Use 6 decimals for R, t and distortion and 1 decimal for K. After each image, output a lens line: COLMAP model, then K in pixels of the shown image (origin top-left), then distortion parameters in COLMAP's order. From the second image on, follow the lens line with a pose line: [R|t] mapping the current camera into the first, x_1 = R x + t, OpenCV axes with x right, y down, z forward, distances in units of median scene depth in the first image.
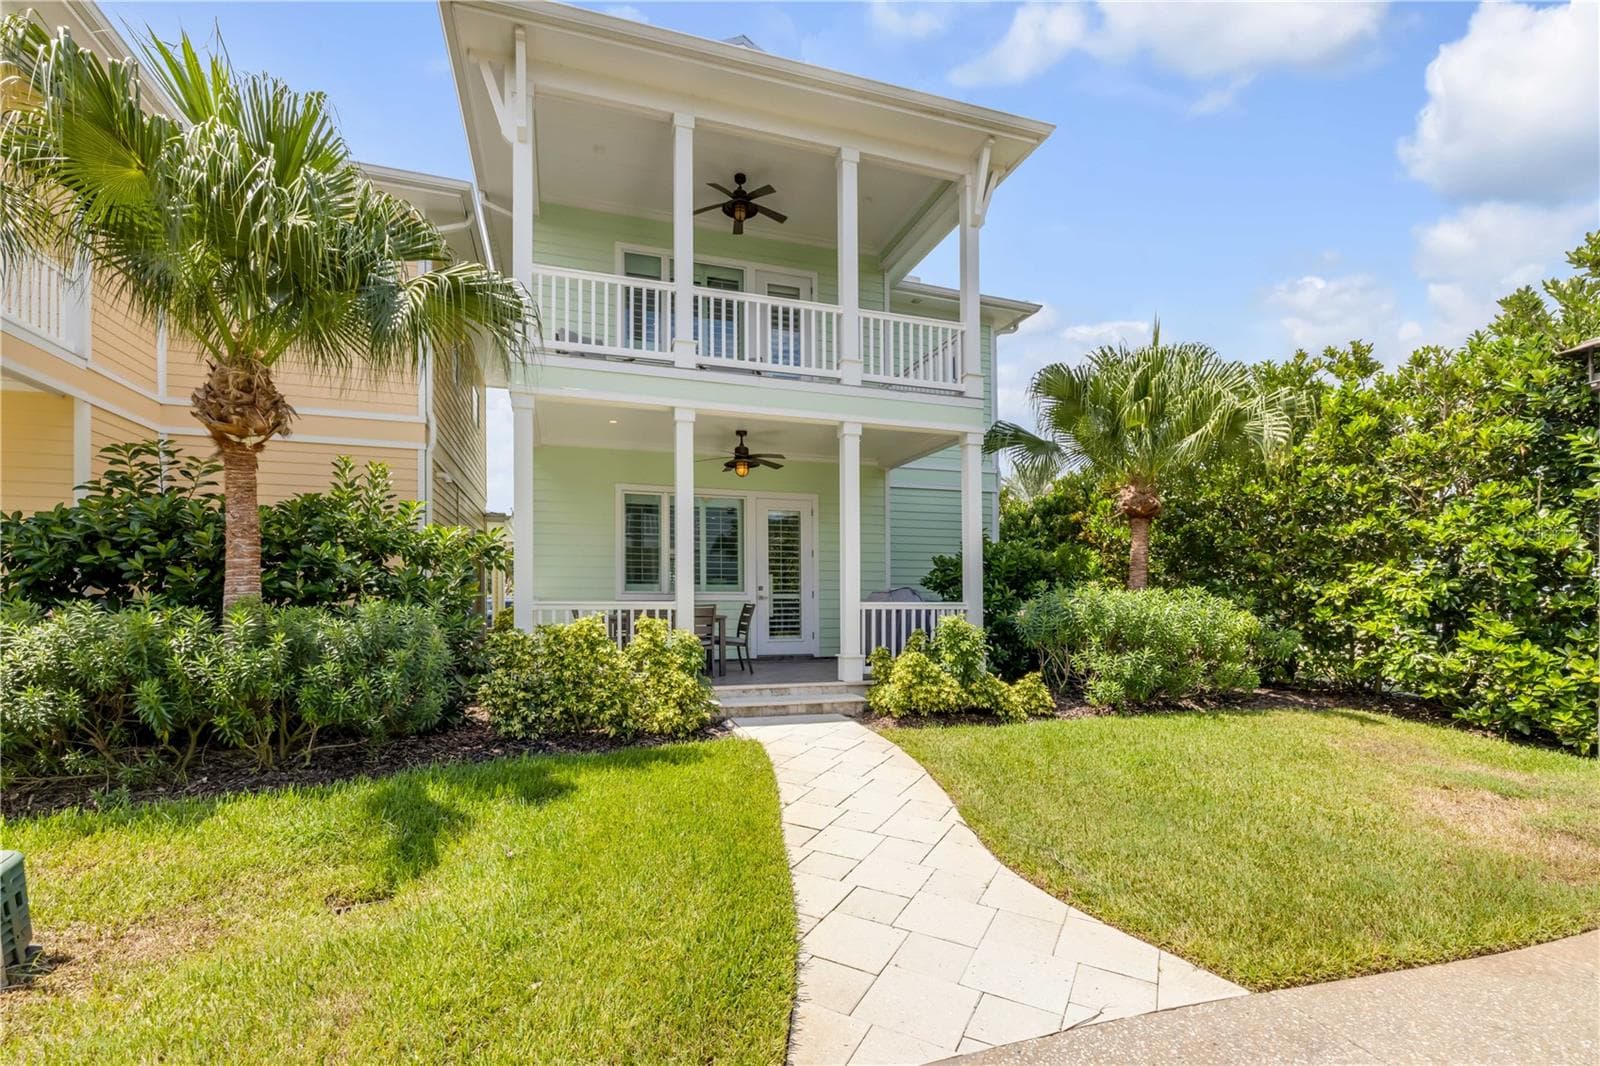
lens RADIAL K [[700.6, 0, 795.2], [0, 700.6, 614.5], [0, 0, 1]] dist [-0.000873, 0.000118]
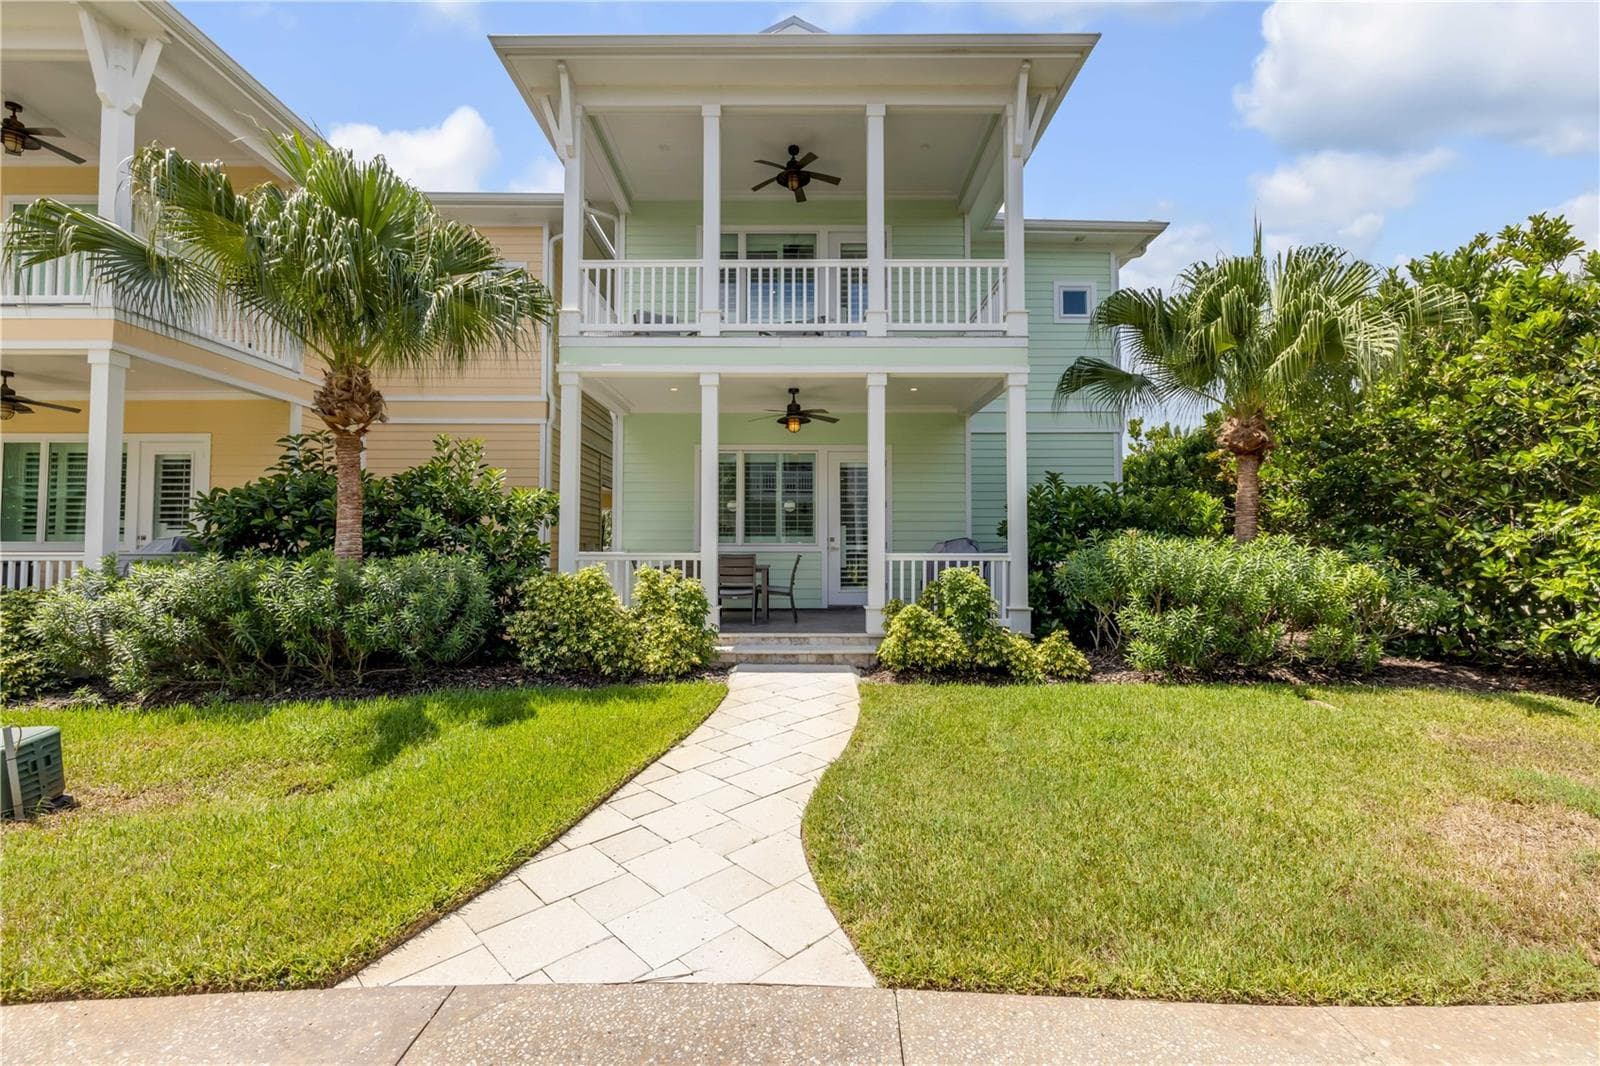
lens RADIAL K [[691.3, 0, 800.1], [0, 691.3, 546.2], [0, 0, 1]] dist [0.001902, 0.000083]
pose [[0.952325, -0.003511, -0.305065, 0.295100], [-0.004565, 0.999658, -0.025756, -0.001867], [0.305051, 0.025921, 0.951983, 0.036540]]
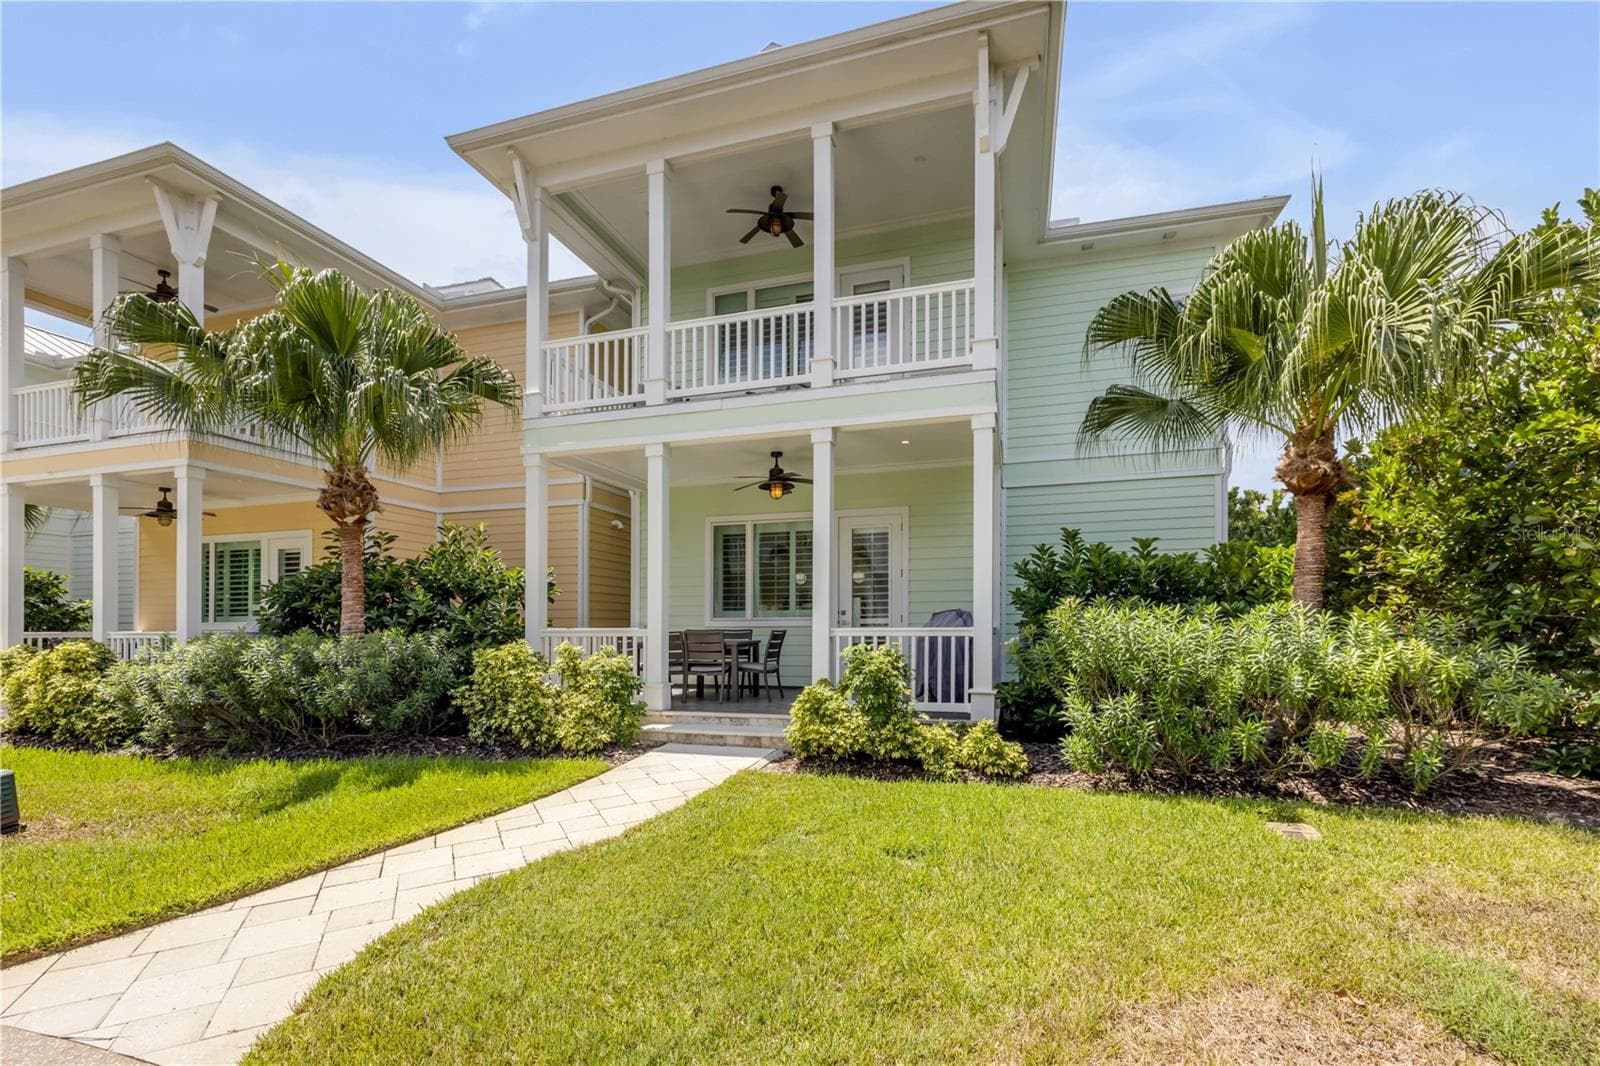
lens RADIAL K [[716.2, 0, 798.0], [0, 716.2, 643.2], [0, 0, 1]] dist [0.000839, -0.000149]
pose [[0.819868, 0.007069, -0.572509, 0.624477], [-0.002602, 0.999959, 0.008621, -0.006545], [0.572547, -0.005579, 0.819853, 0.241671]]
